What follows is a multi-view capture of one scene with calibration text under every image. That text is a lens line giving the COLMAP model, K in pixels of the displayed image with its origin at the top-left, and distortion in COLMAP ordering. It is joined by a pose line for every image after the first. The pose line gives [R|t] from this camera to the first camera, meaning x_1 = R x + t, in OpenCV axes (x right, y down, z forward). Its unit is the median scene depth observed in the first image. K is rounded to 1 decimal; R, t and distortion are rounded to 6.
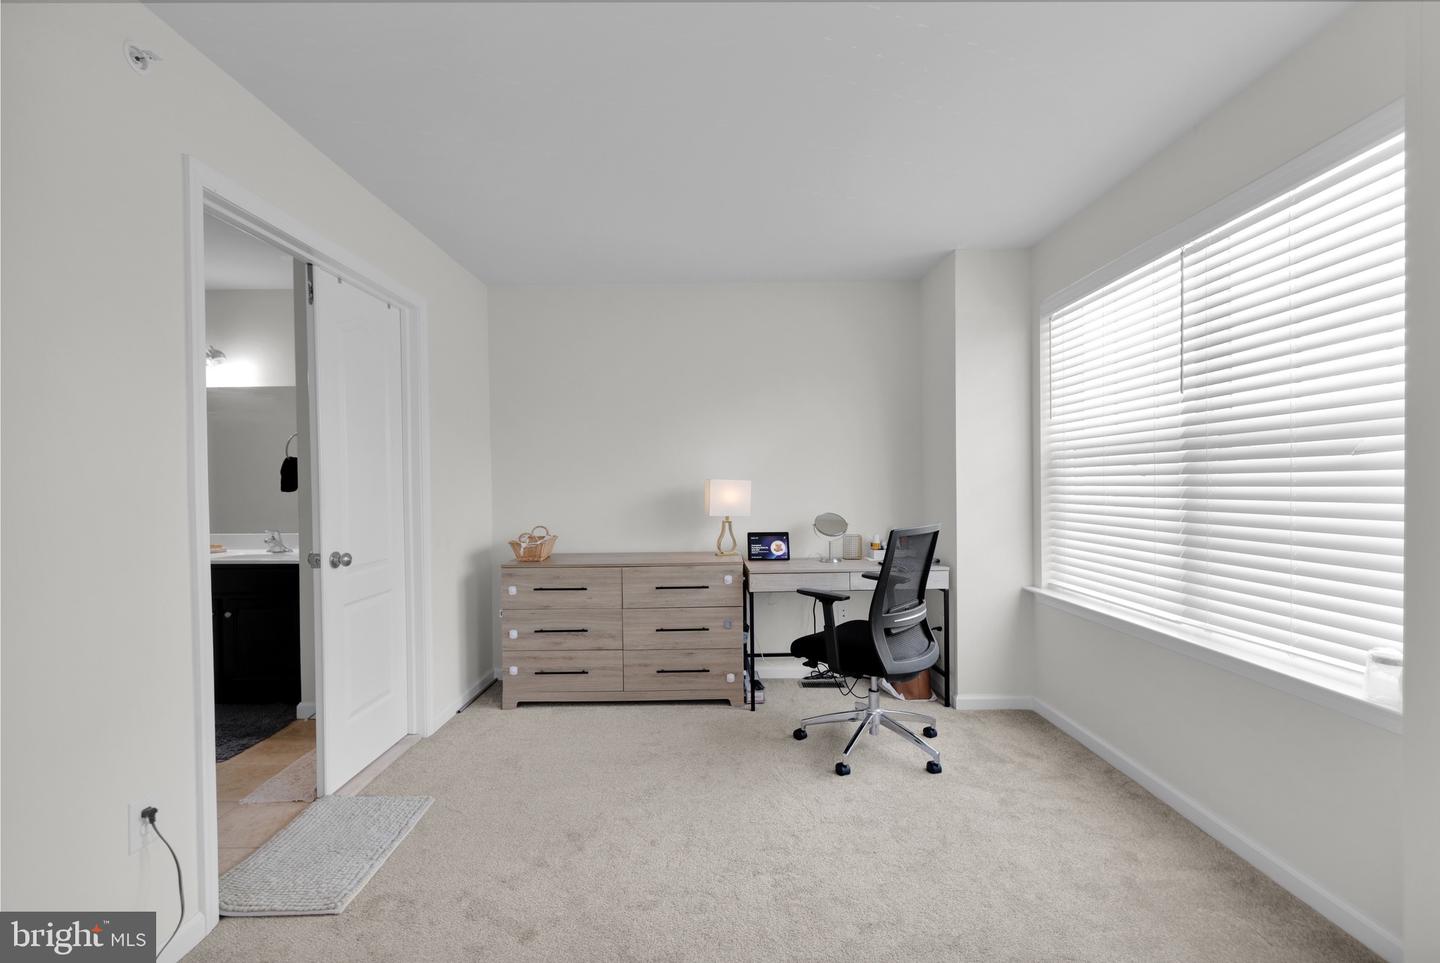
lens RADIAL K [[608.3, 0, 713.9], [0, 608.3, 486.1], [0, 0, 1]] dist [-0.002017, 0.000129]
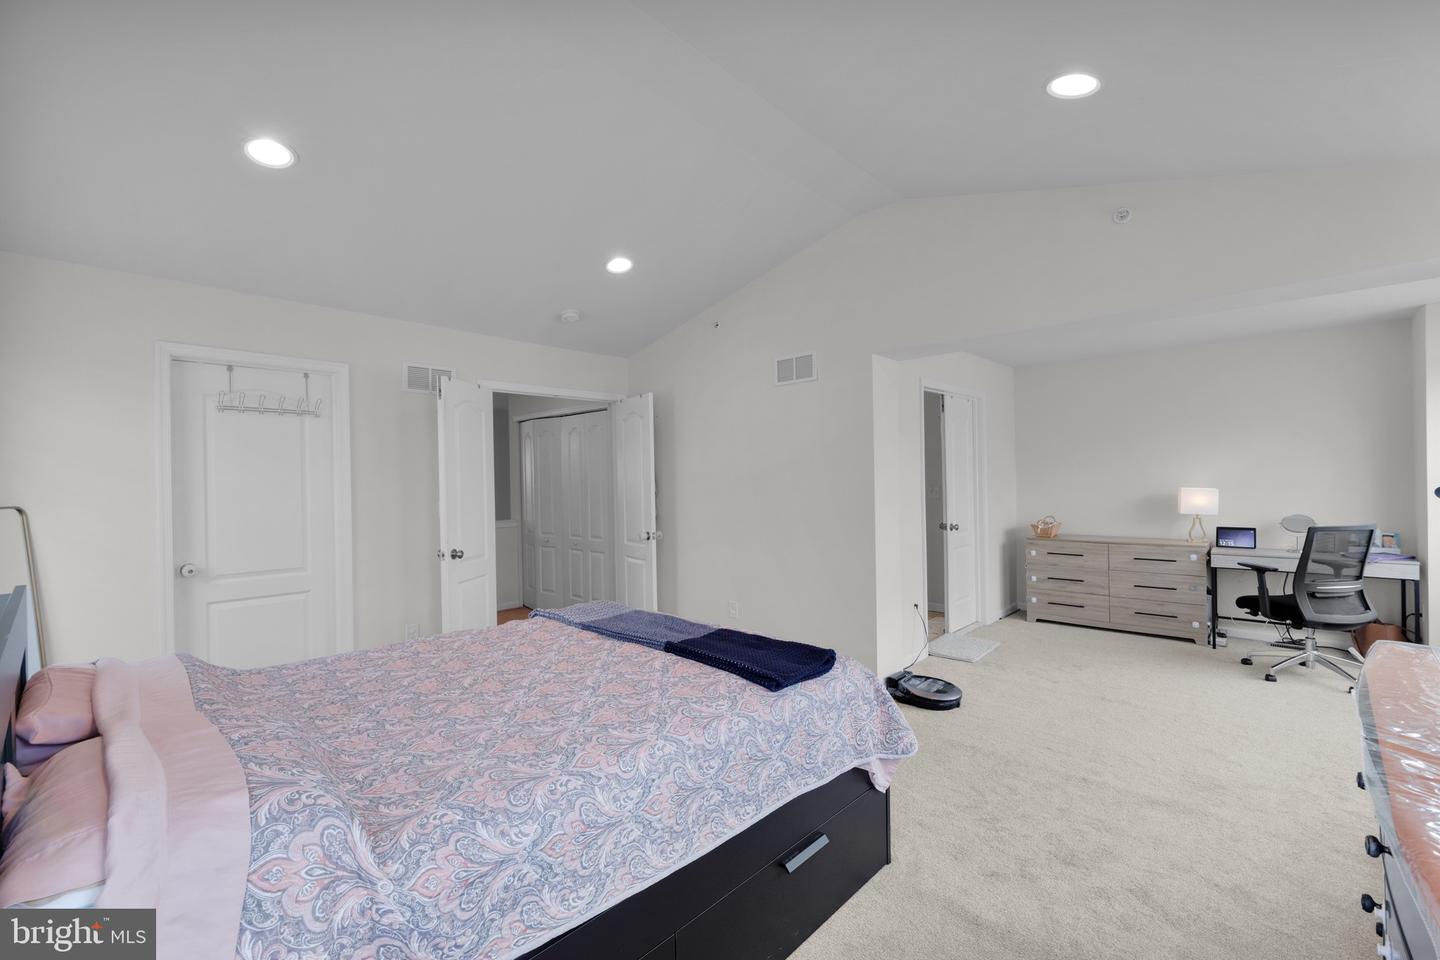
lens RADIAL K [[608.3, 0, 711.5], [0, 608.3, 479.9], [0, 0, 1]] dist [-0.002017, 0.000129]
pose [[0.728907, 0.000042, -0.684612, 0.179425], [0.005939, 0.999962, 0.006385, -0.049679], [0.684587, -0.008720, 0.728879, -0.864107]]
